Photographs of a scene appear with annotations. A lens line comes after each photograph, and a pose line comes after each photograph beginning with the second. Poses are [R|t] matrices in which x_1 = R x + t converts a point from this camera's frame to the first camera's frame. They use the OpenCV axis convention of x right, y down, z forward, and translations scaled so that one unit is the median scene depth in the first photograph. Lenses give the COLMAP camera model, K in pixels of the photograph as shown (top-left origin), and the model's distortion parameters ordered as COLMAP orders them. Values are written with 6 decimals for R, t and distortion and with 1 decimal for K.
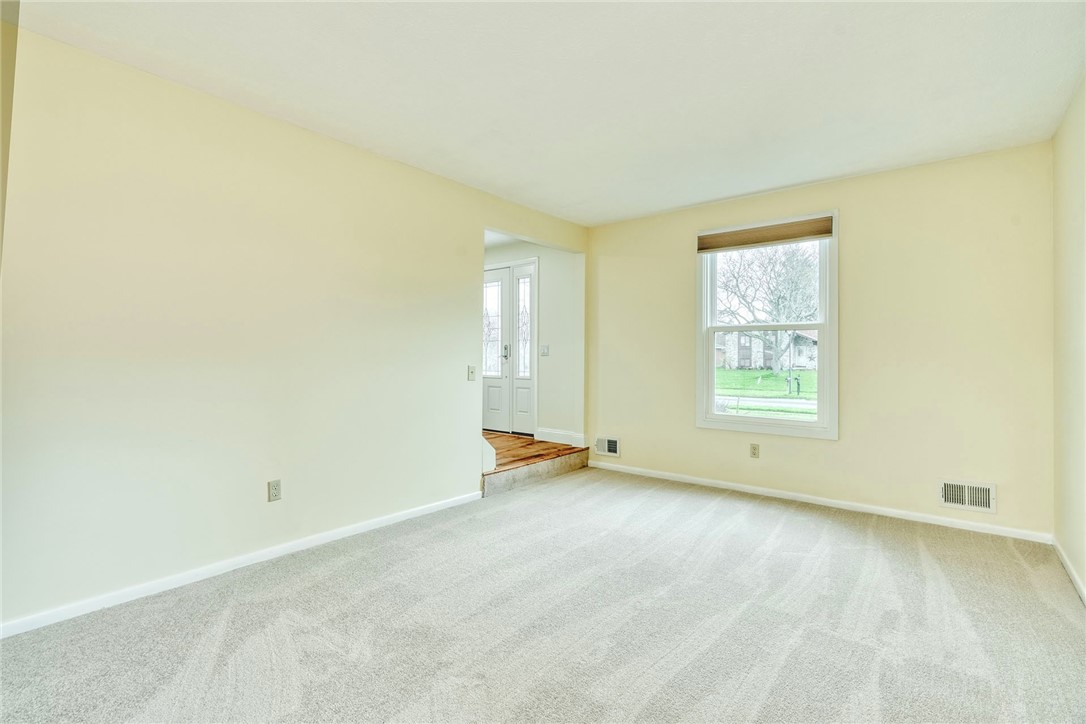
lens RADIAL K [[497.5, 0, 547.7], [0, 497.5, 354.3], [0, 0, 1]] dist [-0.006382, 0.002513]
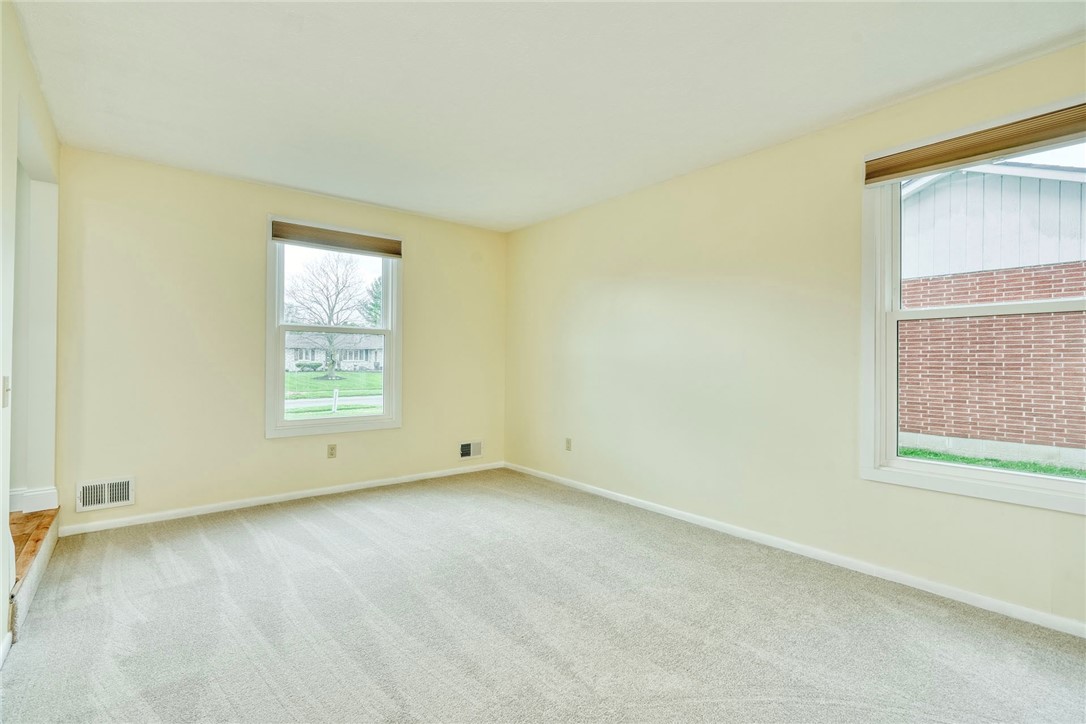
lens RADIAL K [[497.5, 0, 537.2], [0, 497.5, 359.6], [0, 0, 1]] dist [-0.006382, 0.002513]
pose [[0.194299, 0.000275, 0.980942, -0.487530], [-0.015317, 0.999879, 0.002754, -0.000765], [-0.980823, -0.015560, 0.194280, 0.395408]]
